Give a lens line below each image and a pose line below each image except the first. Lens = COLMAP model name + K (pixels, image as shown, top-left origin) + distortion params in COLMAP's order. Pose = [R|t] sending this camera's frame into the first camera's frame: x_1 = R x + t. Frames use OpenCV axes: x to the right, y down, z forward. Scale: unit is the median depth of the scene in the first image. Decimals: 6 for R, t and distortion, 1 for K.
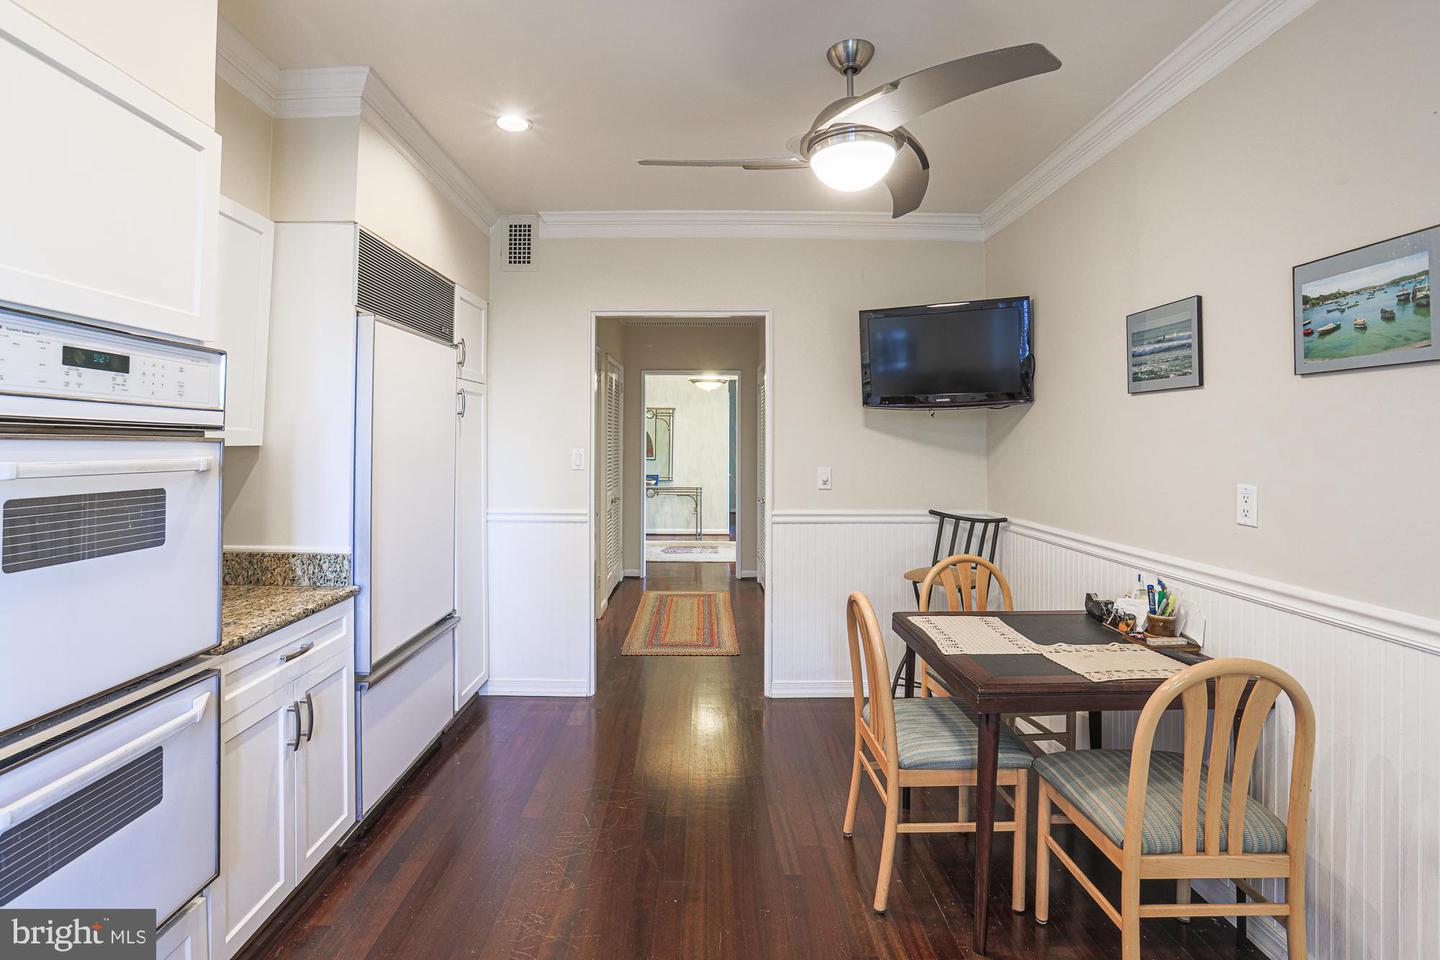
lens RADIAL K [[660.8, 0, 716.9], [0, 660.8, 441.5], [0, 0, 1]] dist [-0.047686, 0.016042]
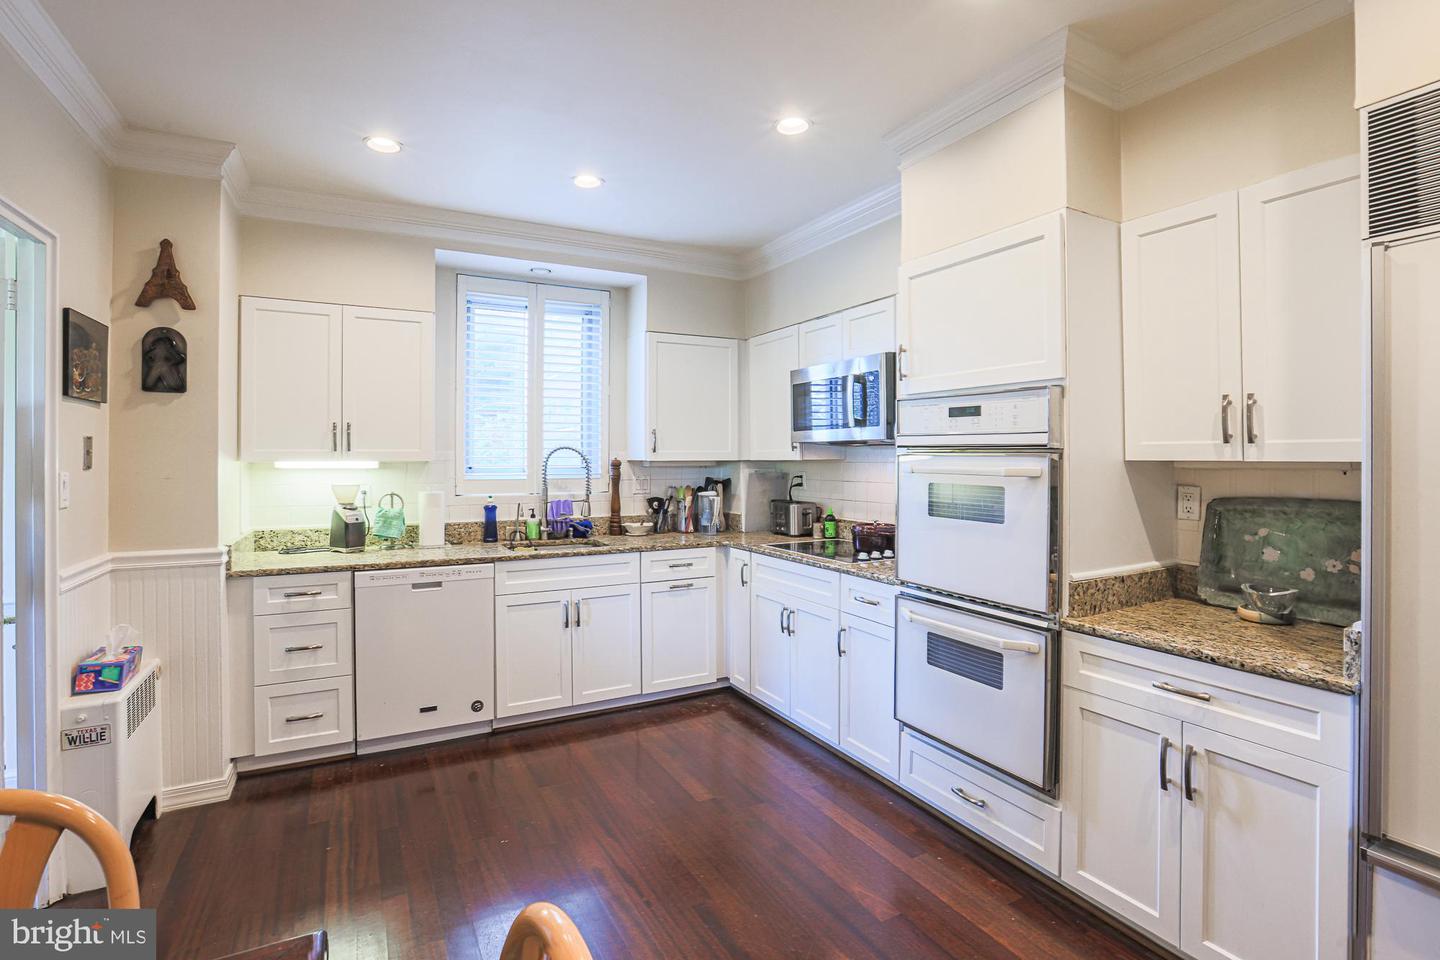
lens RADIAL K [[692.4, 0, 718.0], [0, 692.4, 460.4], [0, 0, 1]] dist [-0.051215, 0.025083]
pose [[-0.888767, -0.000148, -0.458359, 0.298602], [-0.001043, 0.999998, 0.001700, 0.005149], [0.458357, 0.001989, -0.888766, 1.310716]]
